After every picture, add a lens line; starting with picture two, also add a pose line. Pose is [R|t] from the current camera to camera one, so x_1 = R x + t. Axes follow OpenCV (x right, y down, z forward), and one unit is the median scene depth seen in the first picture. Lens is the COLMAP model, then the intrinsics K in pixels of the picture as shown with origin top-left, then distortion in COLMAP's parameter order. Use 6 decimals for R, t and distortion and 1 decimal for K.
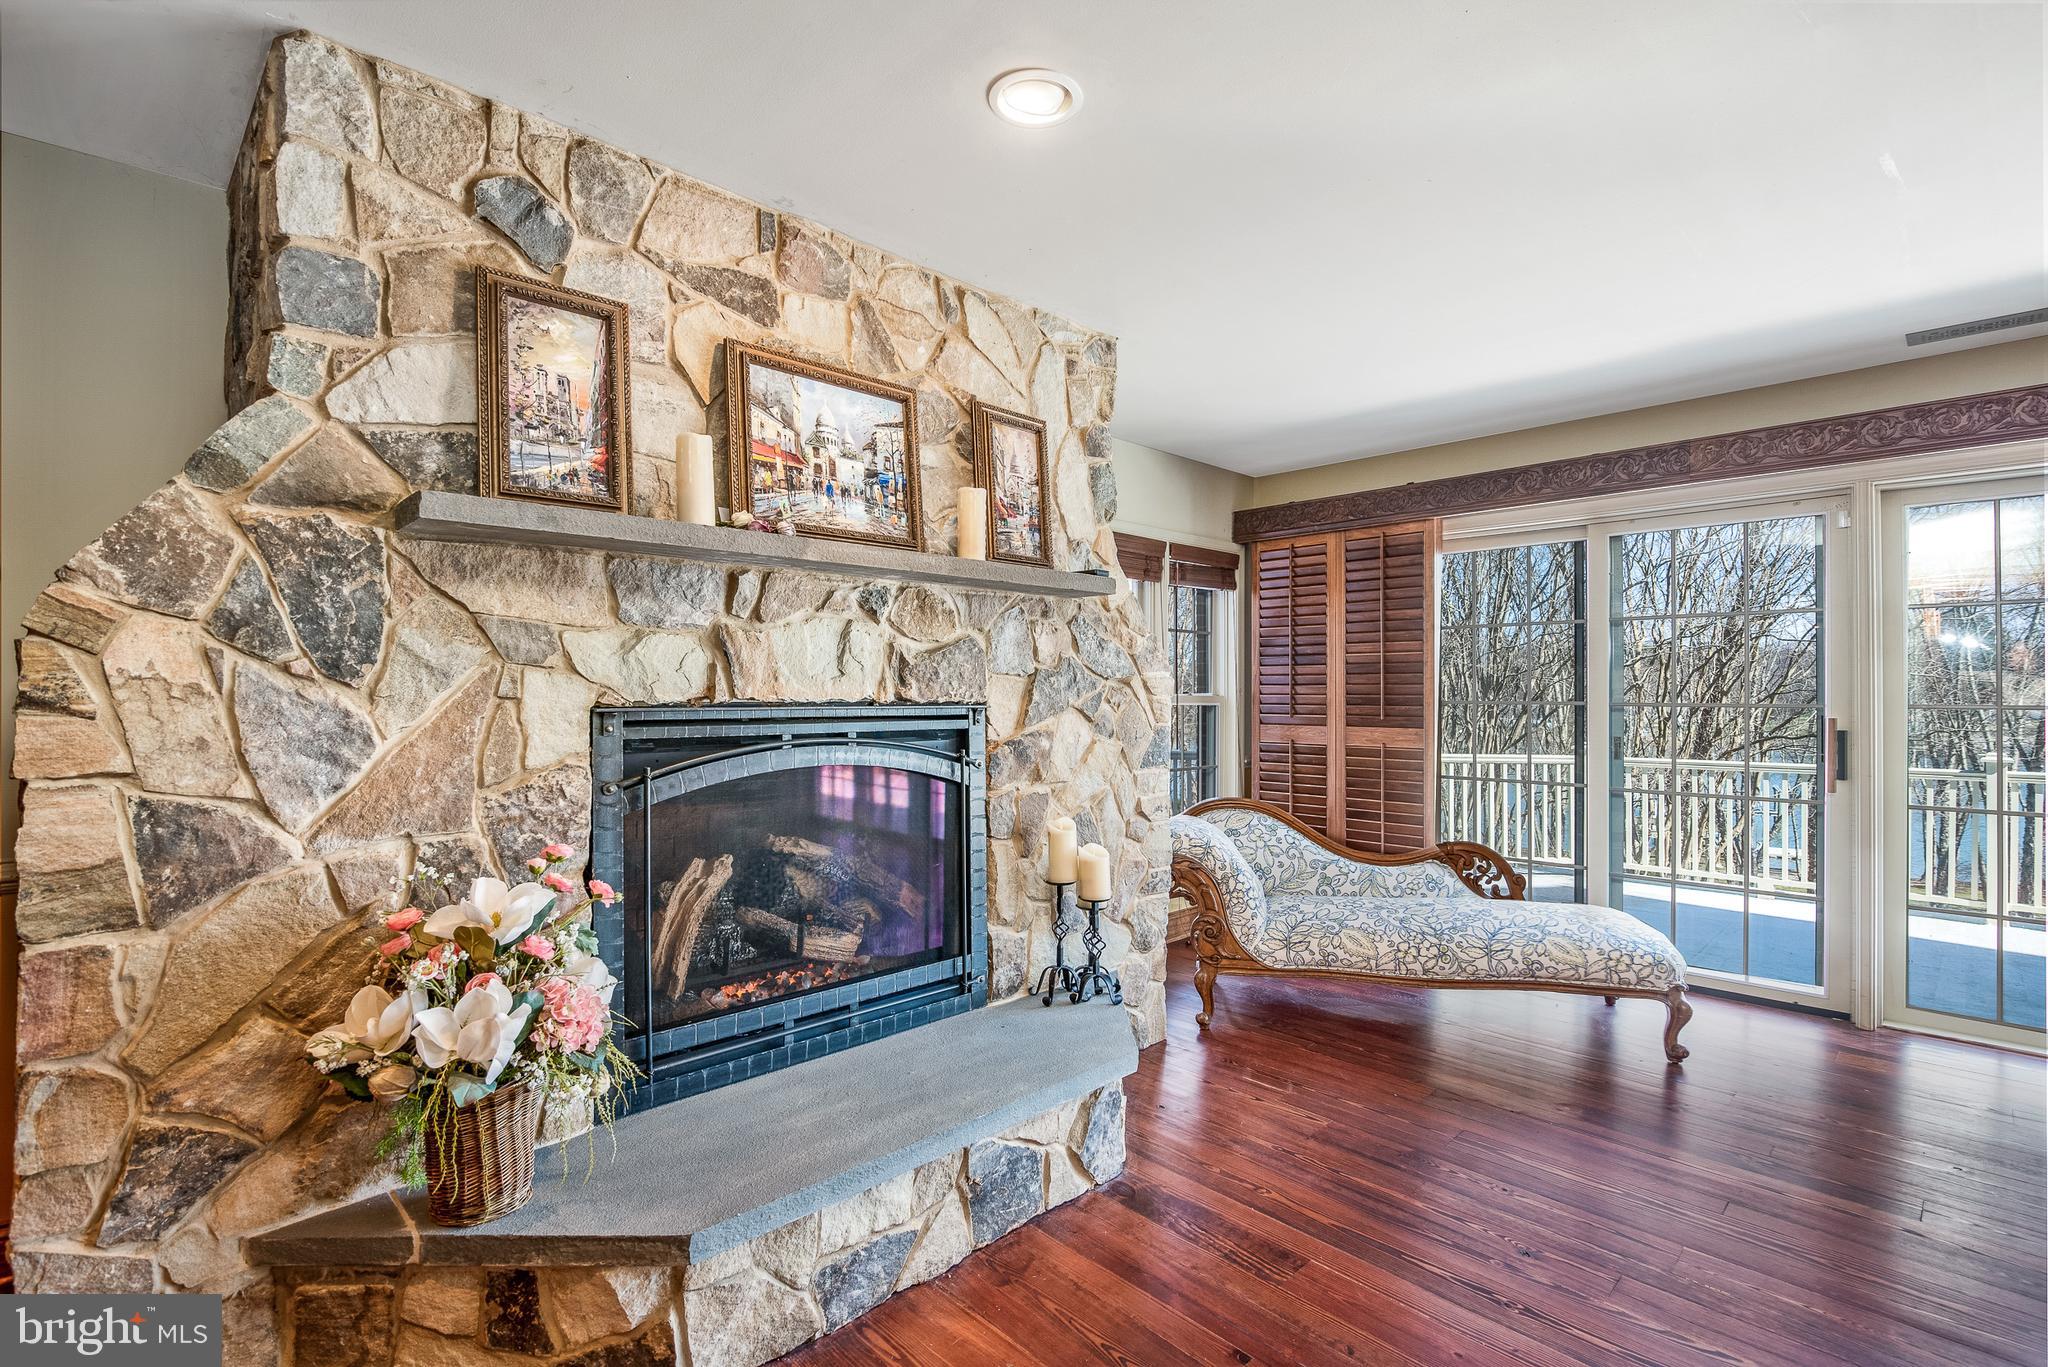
lens RADIAL K [[937.4, 0, 1040.5], [0, 937.4, 689.8], [0, 0, 1]] dist [-0.019259, 0.000093]
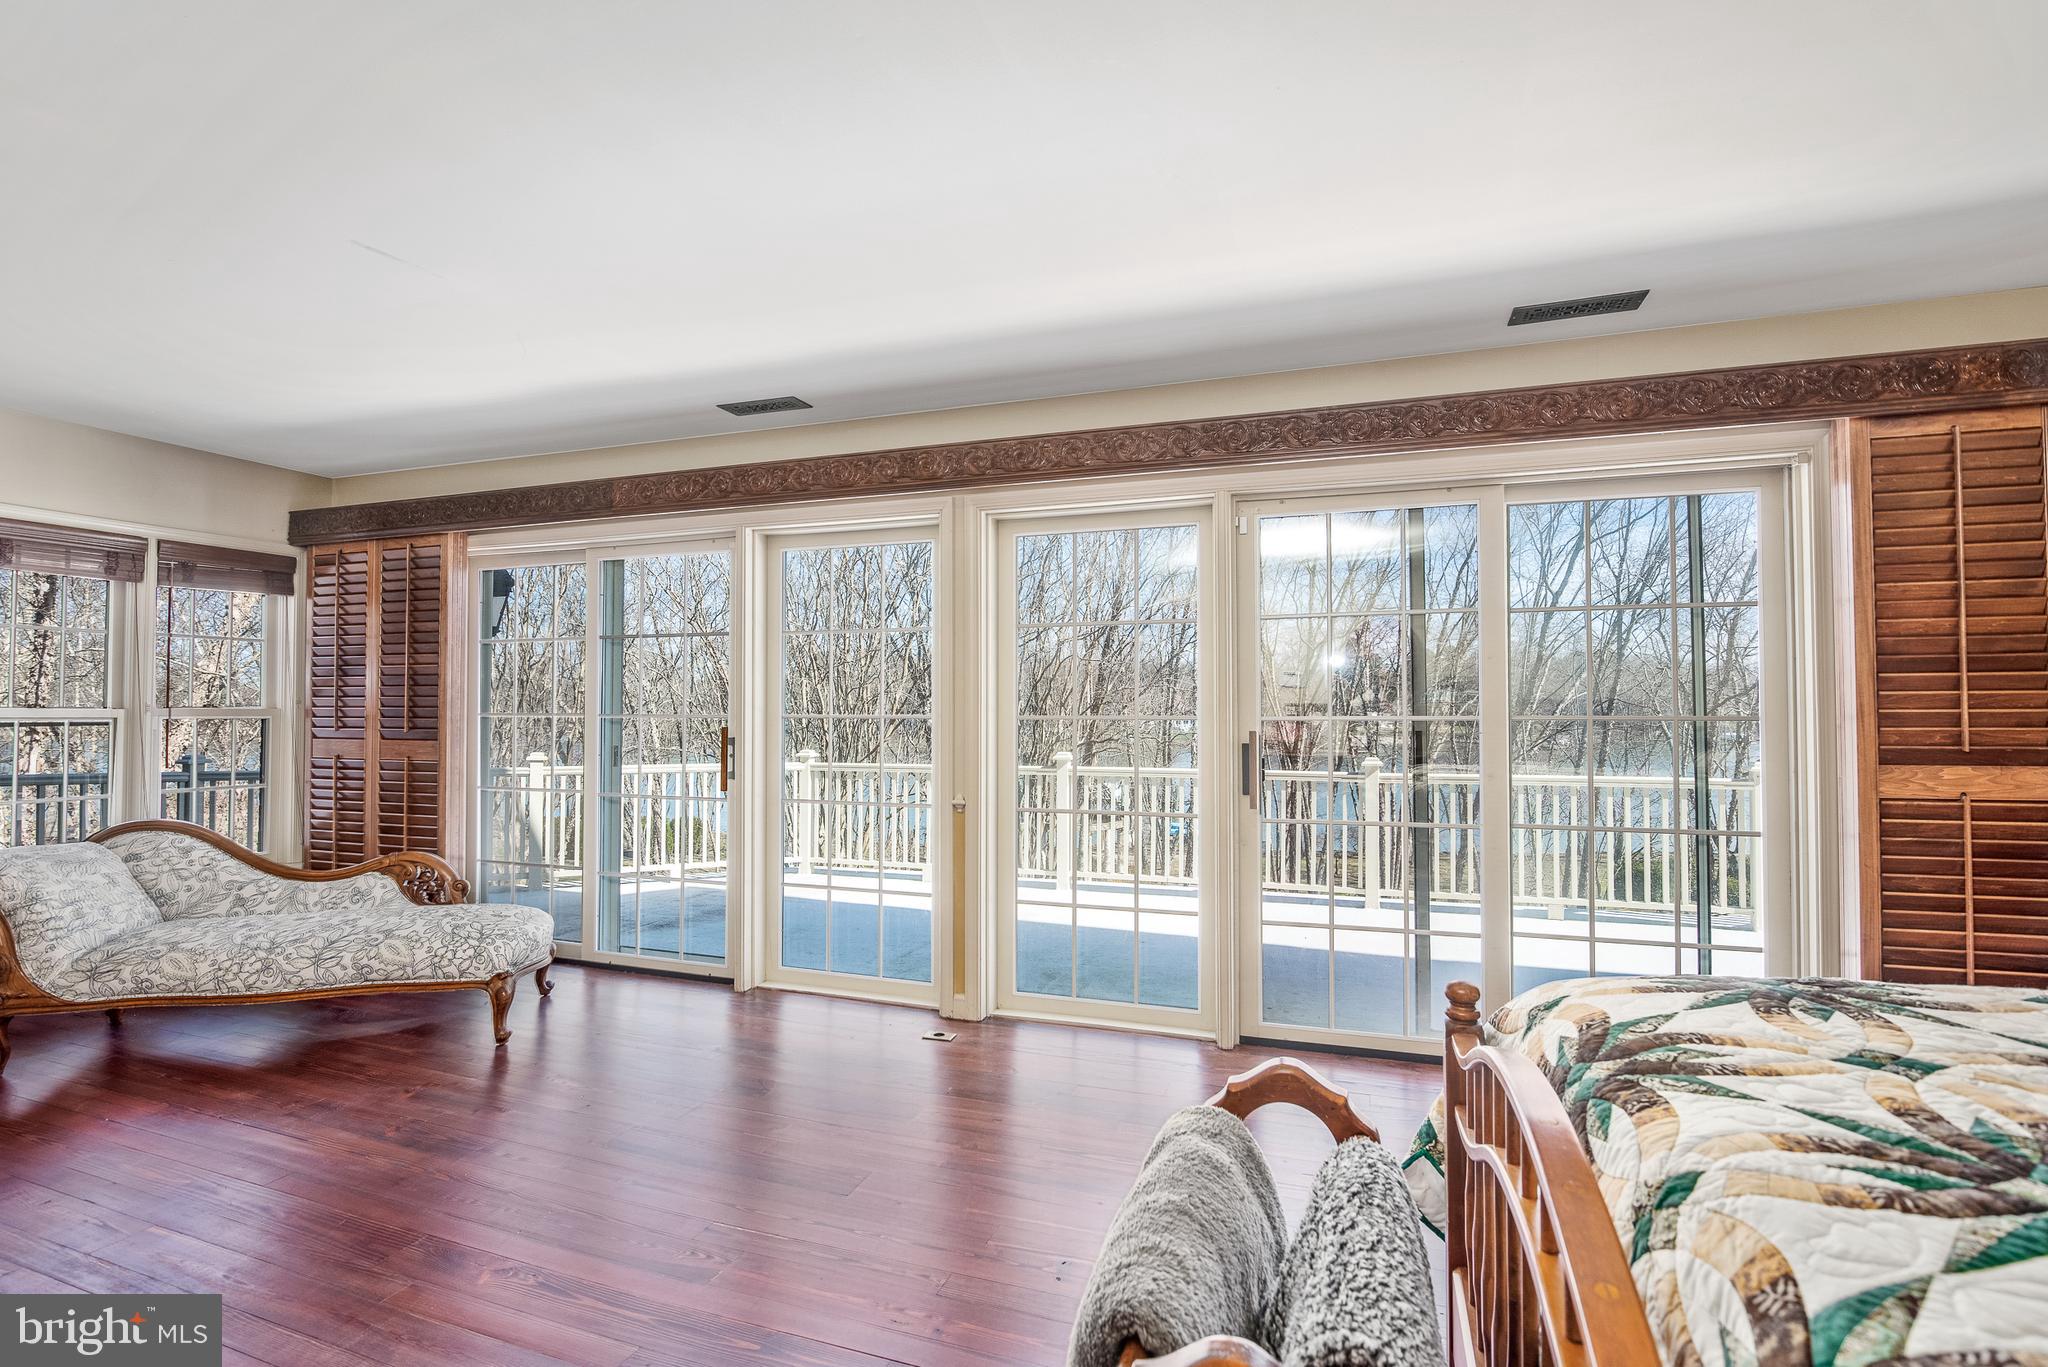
lens RADIAL K [[937.4, 0, 1038.0], [0, 937.4, 698.3], [0, 0, 1]] dist [-0.019259, 0.000093]
pose [[0.892723, 0.005083, 0.450577, 0.548018], [-0.002115, 0.999973, -0.007092, 0.001202], [-0.450601, 0.005378, 0.892709, -0.189387]]
